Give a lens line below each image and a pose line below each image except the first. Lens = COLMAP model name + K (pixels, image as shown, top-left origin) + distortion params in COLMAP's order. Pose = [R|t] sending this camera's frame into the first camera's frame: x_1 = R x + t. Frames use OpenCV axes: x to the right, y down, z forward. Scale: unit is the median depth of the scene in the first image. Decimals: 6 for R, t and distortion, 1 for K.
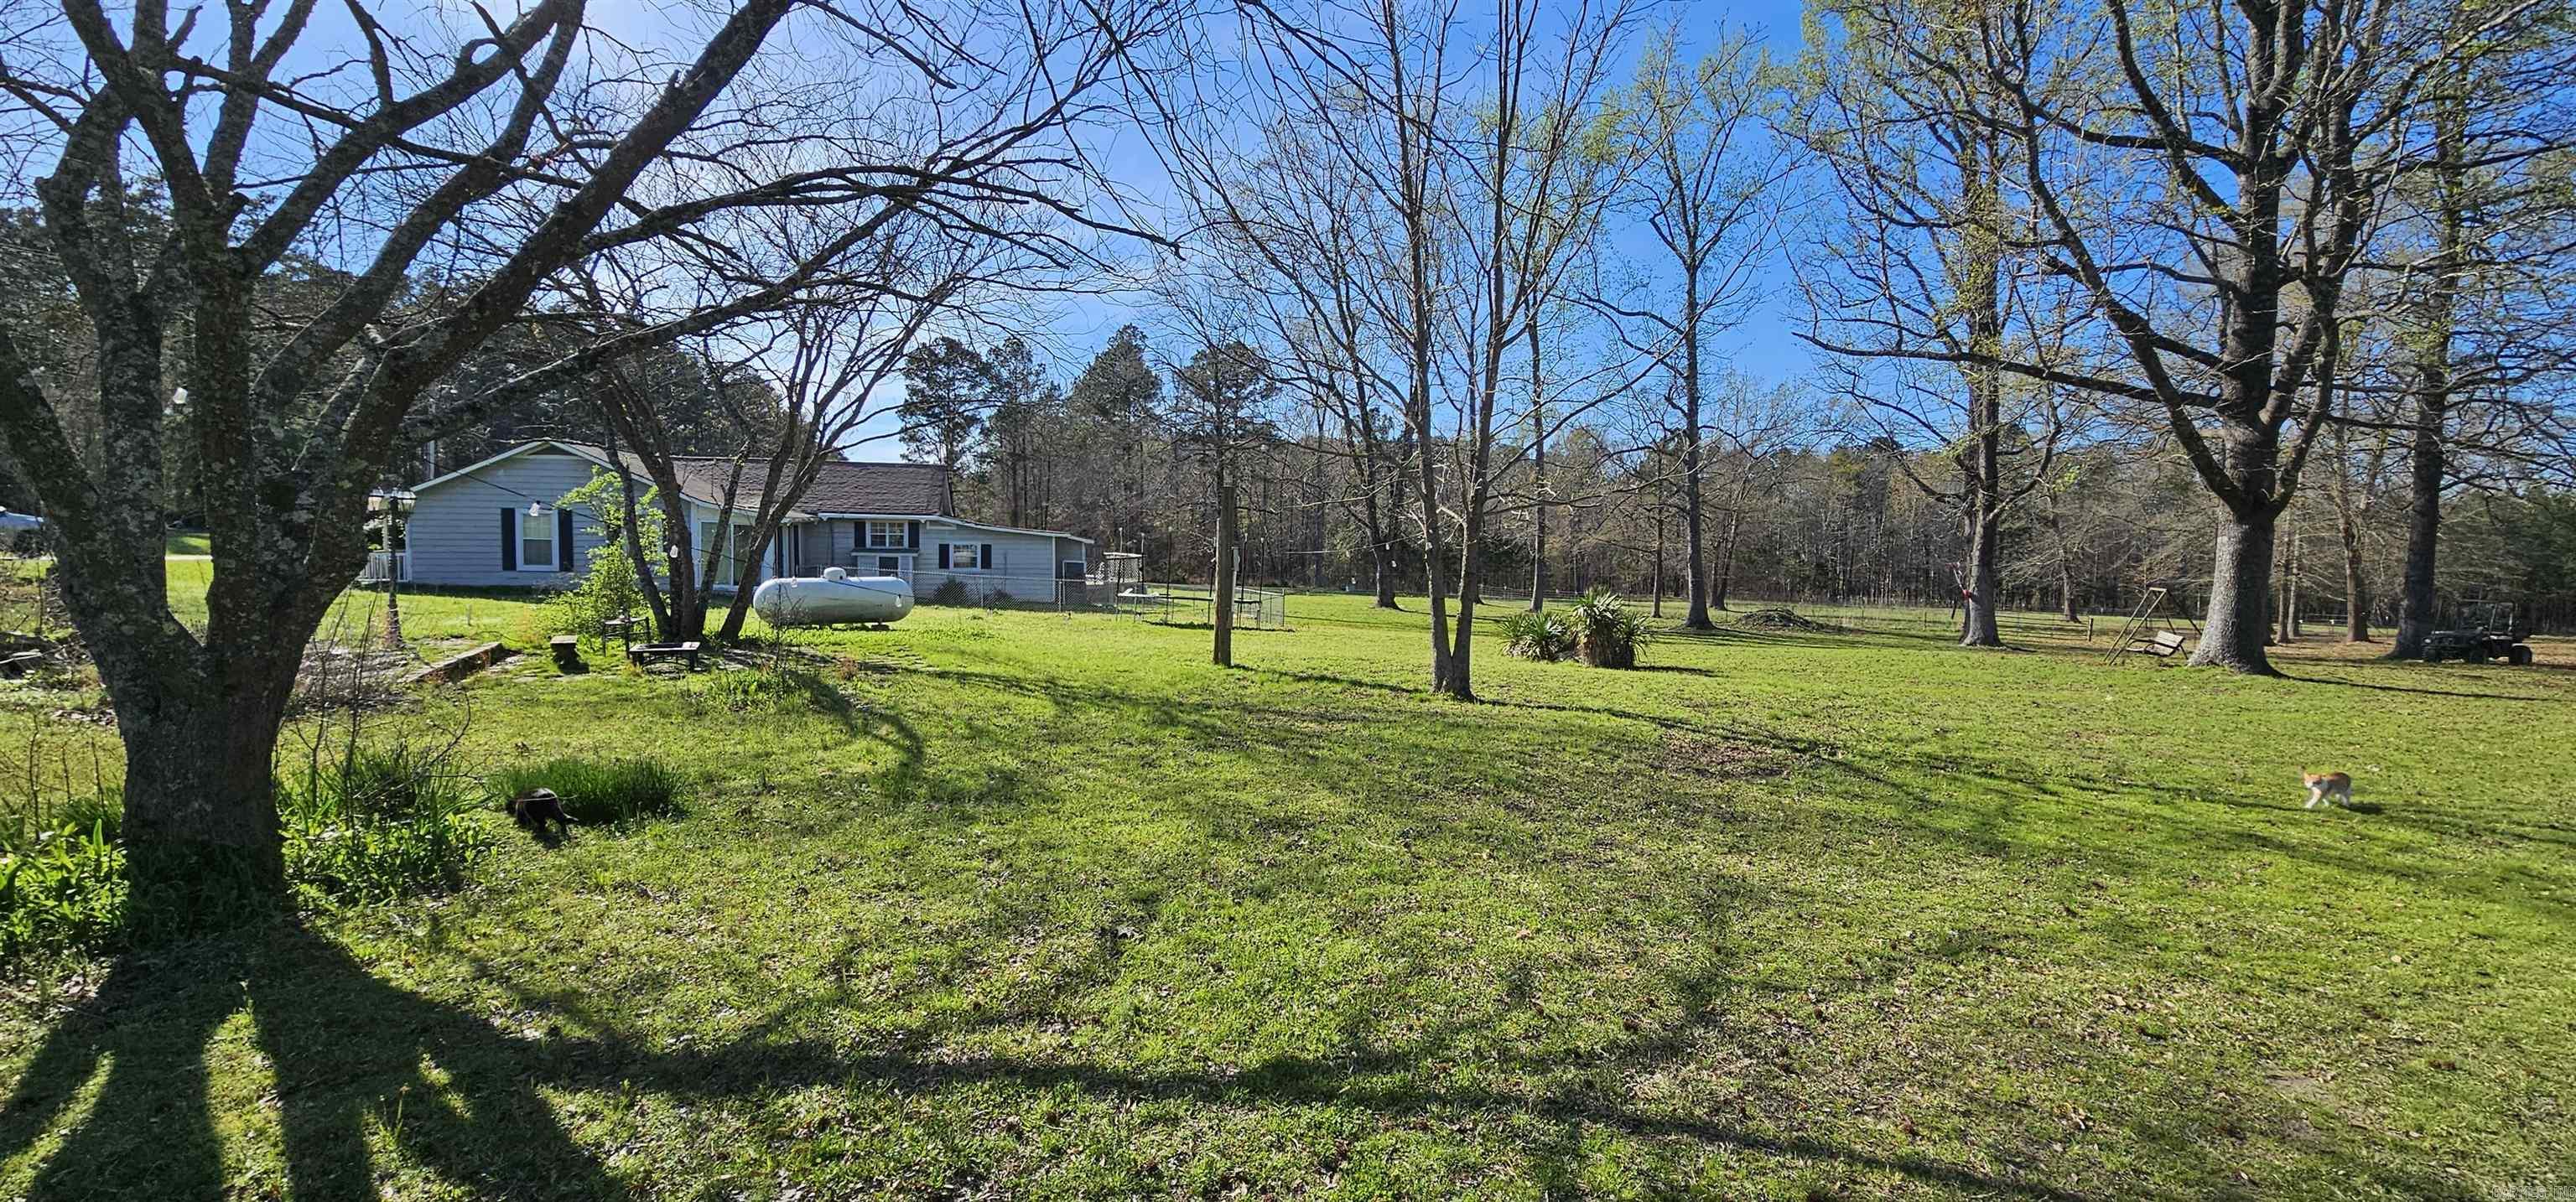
lens RADIAL K [[1053.9, 0, 1293.0], [0, 1053.9, 592.2], [0, 0, 1]] dist [-0.001258, -0.000615]
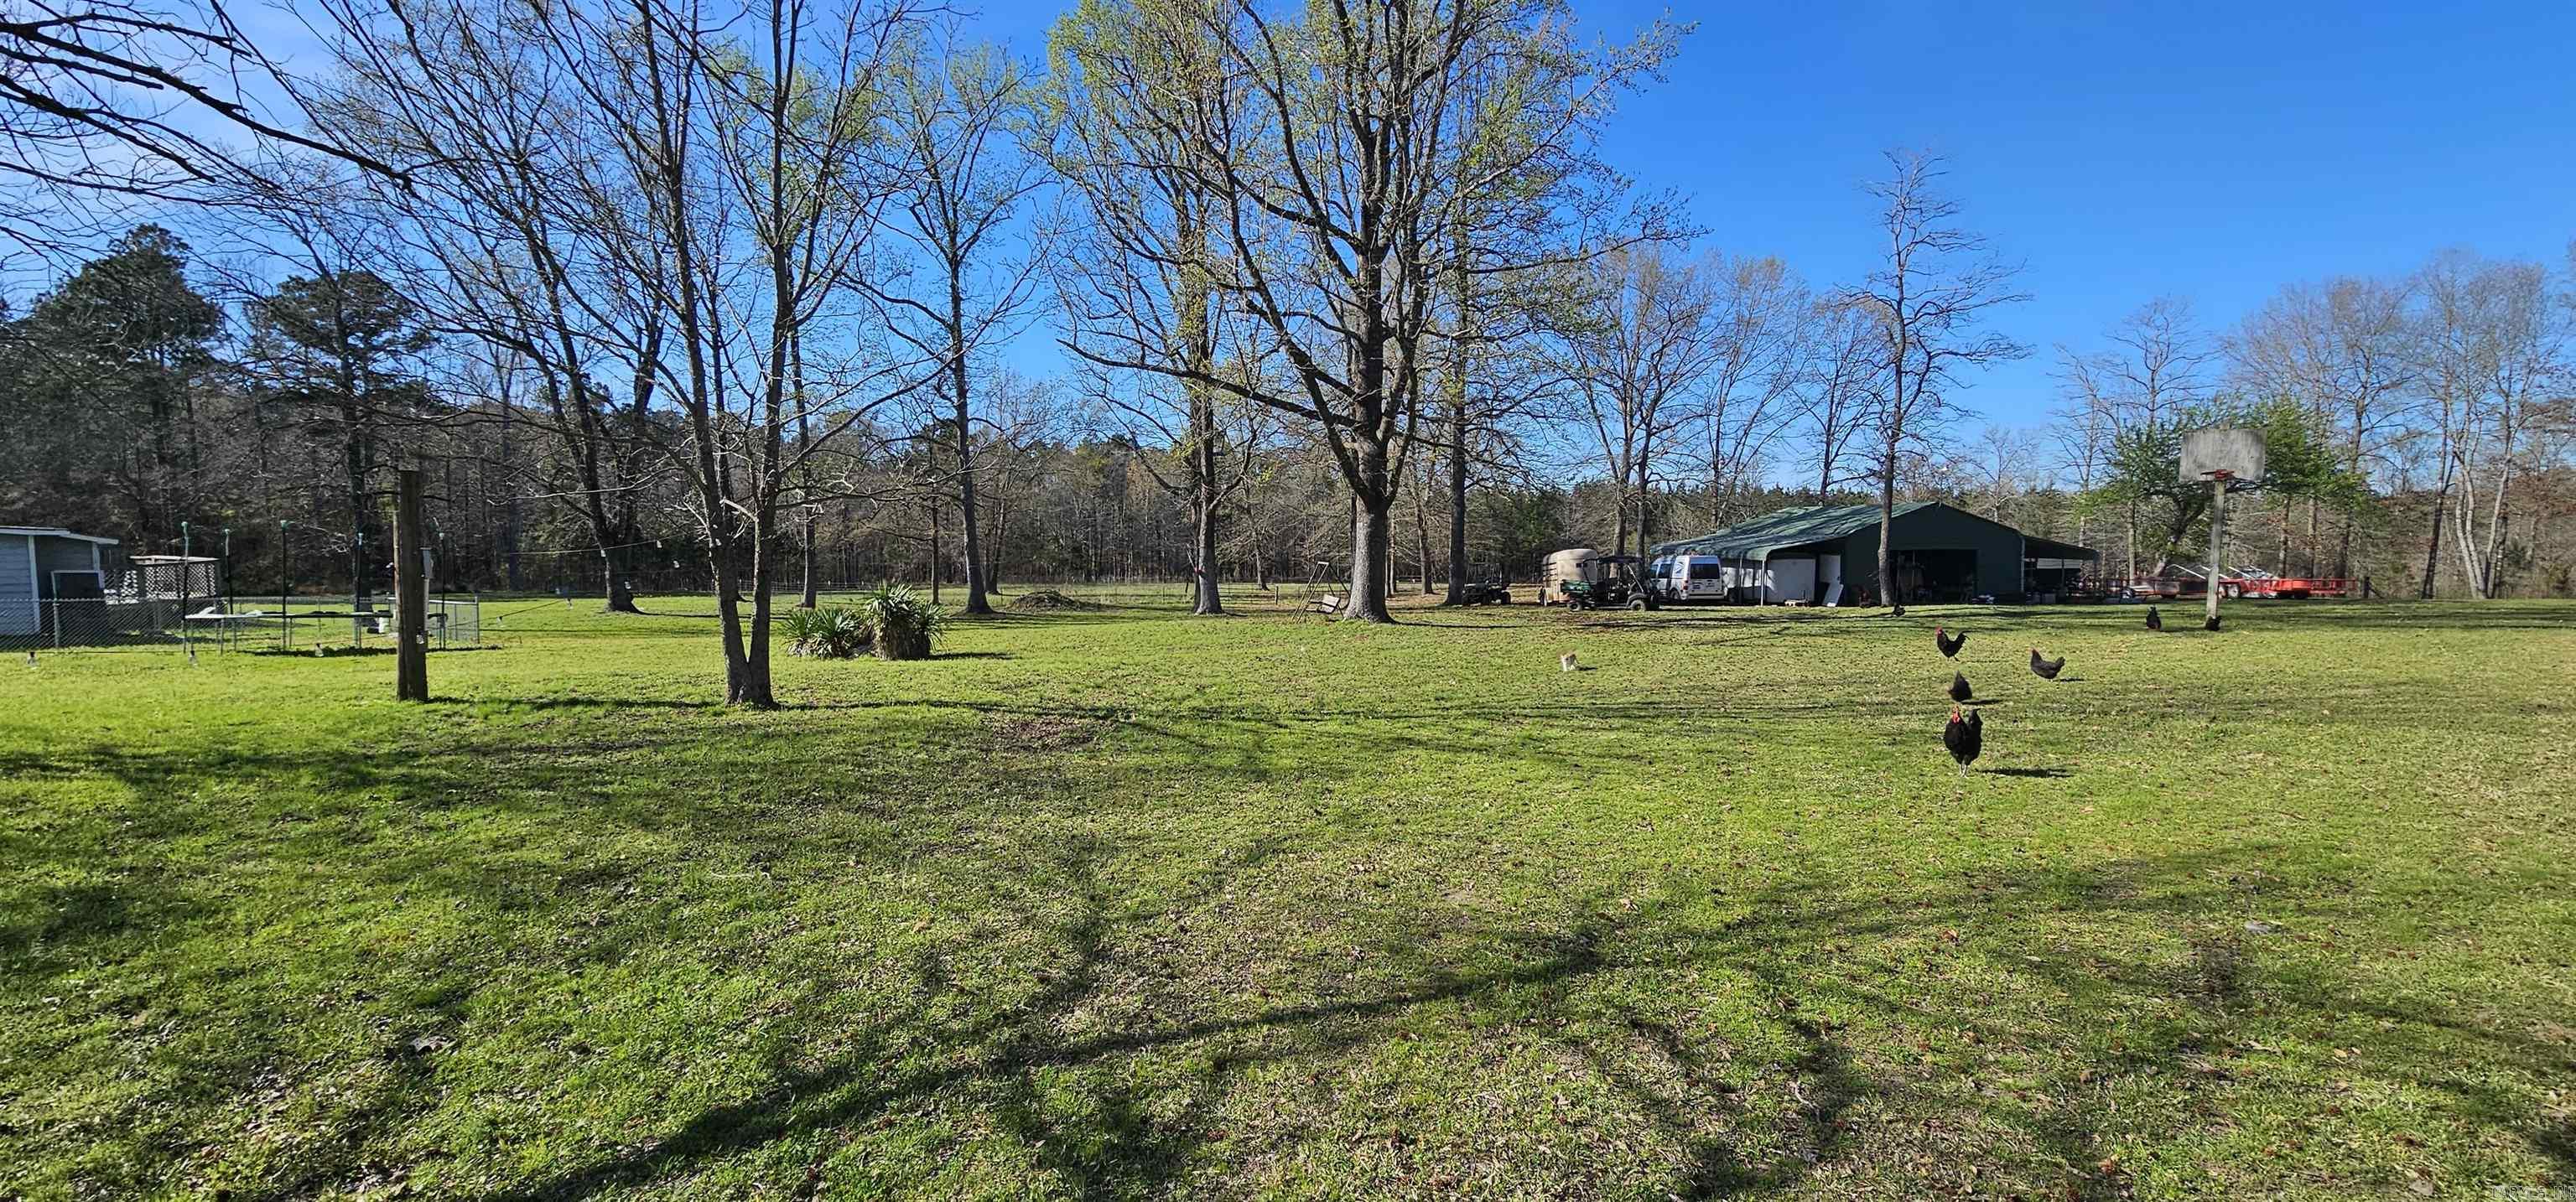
lens RADIAL K [[1053.9, 0, 1287.7], [0, 1053.9, 595.0], [0, 0, 1]] dist [-0.001258, -0.000615]
pose [[0.785616, -0.051133, 0.616598, -0.032746], [0.041510, 0.998690, 0.029931, -0.004516], [-0.617320, 0.002081, 0.786709, -0.010159]]
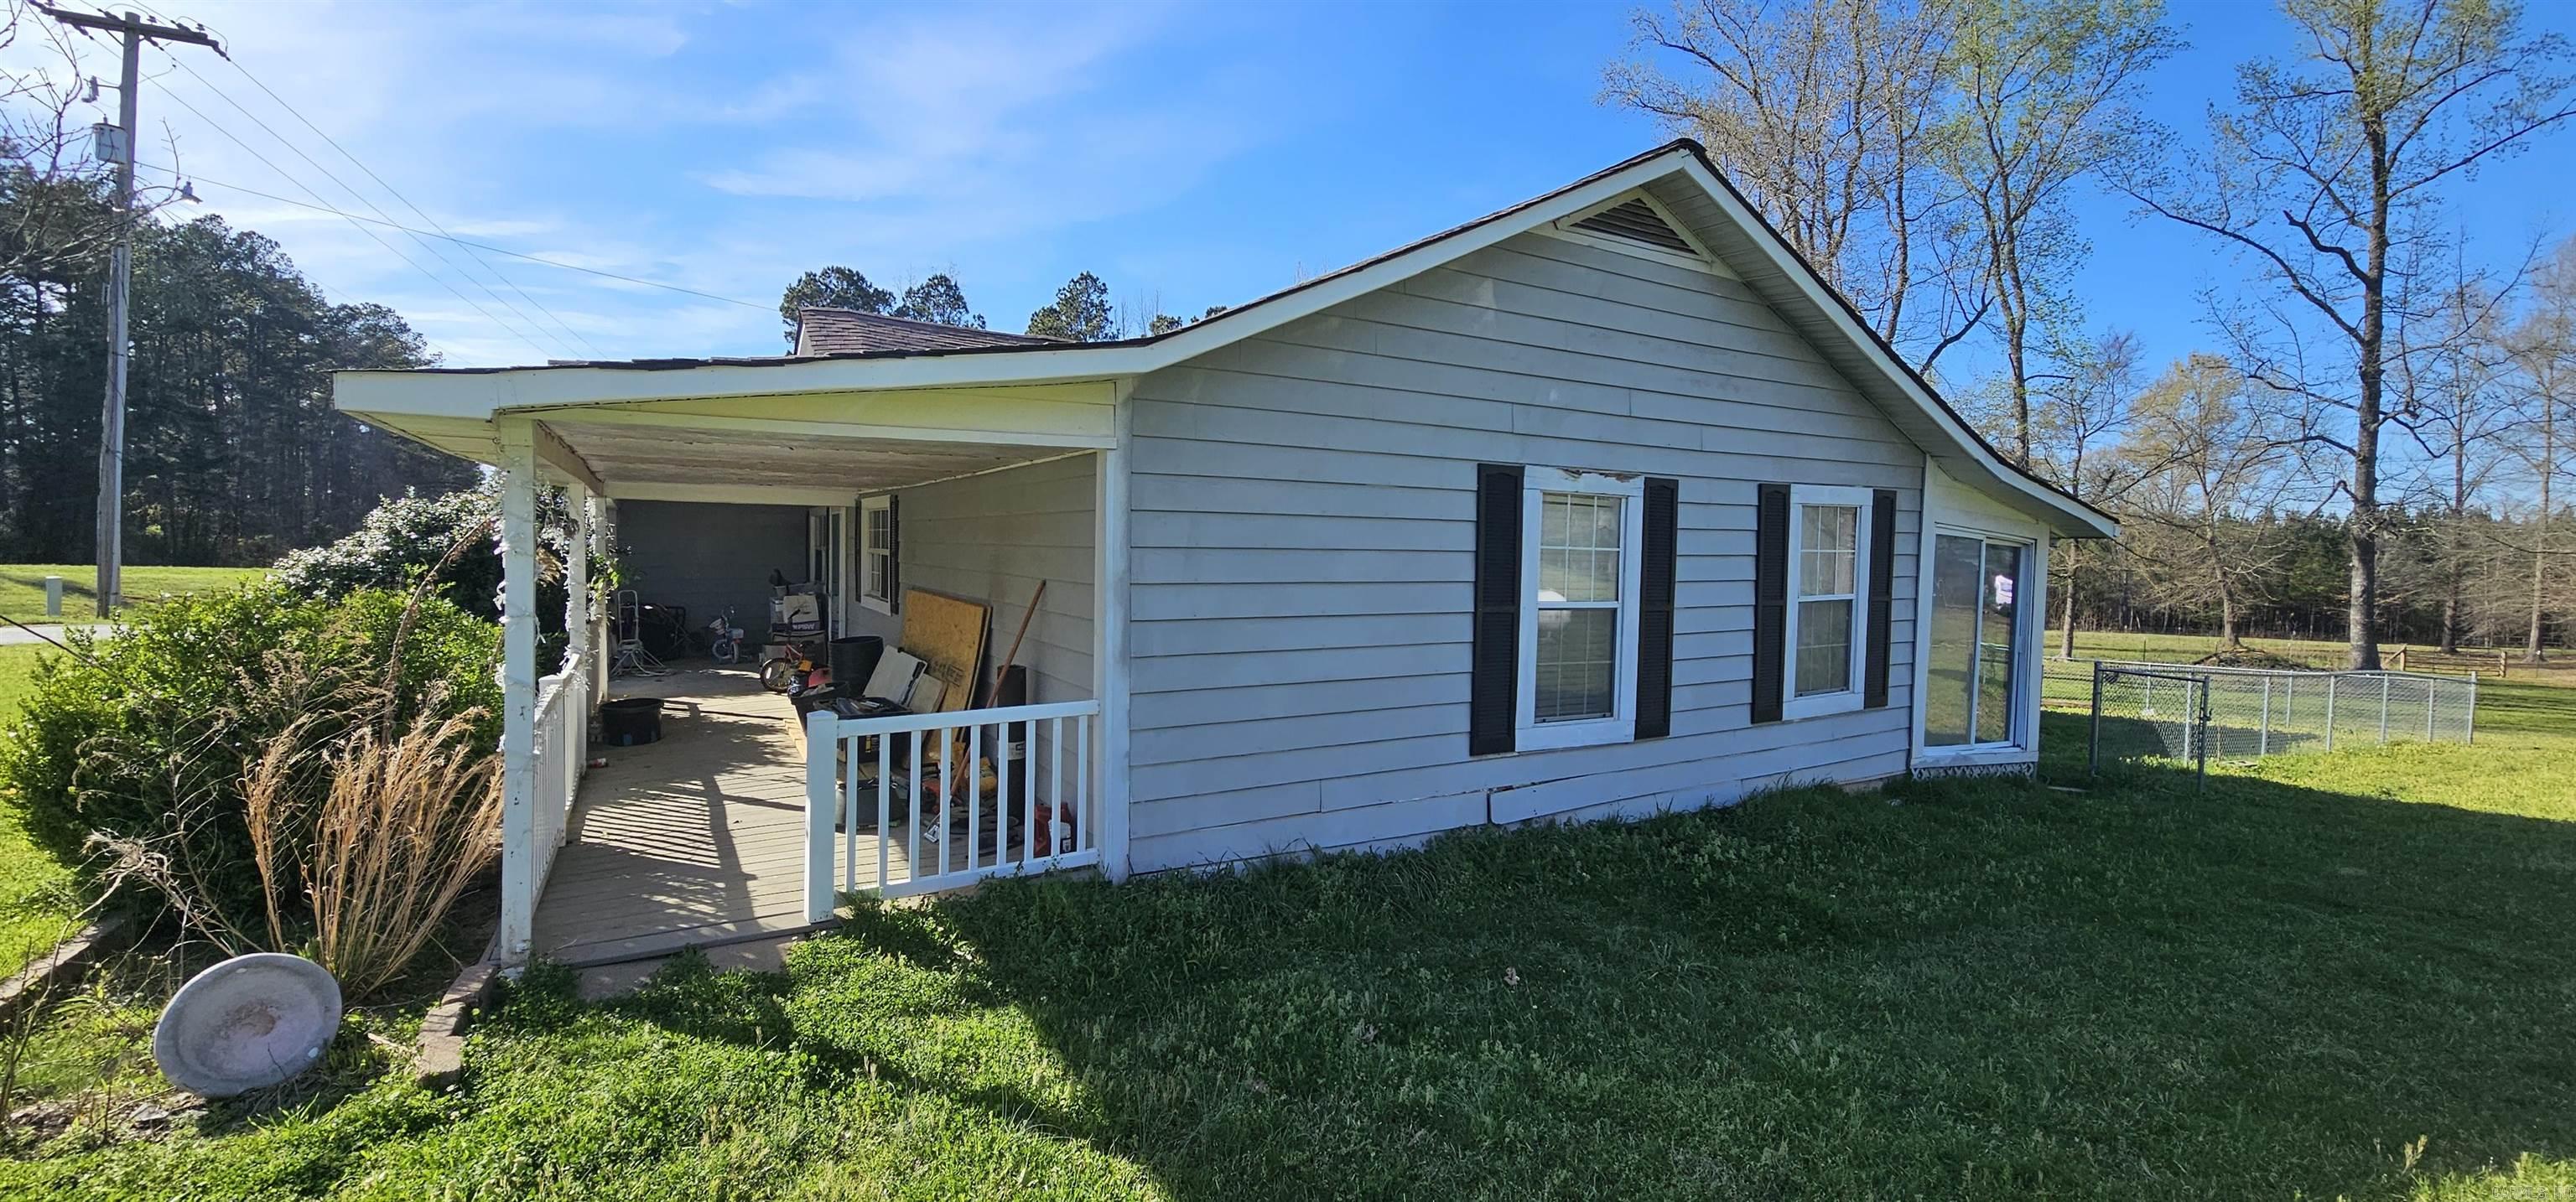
lens RADIAL K [[1053.9, 0, 1281.2], [0, 1053.9, 590.0], [0, 0, 1]] dist [-0.001258, -0.000615]
pose [[0.954892, -0.009091, 0.296813, -1.011721], [0.013338, 0.999836, -0.012287, -0.061354], [-0.296653, 0.015692, 0.954856, 0.961499]]
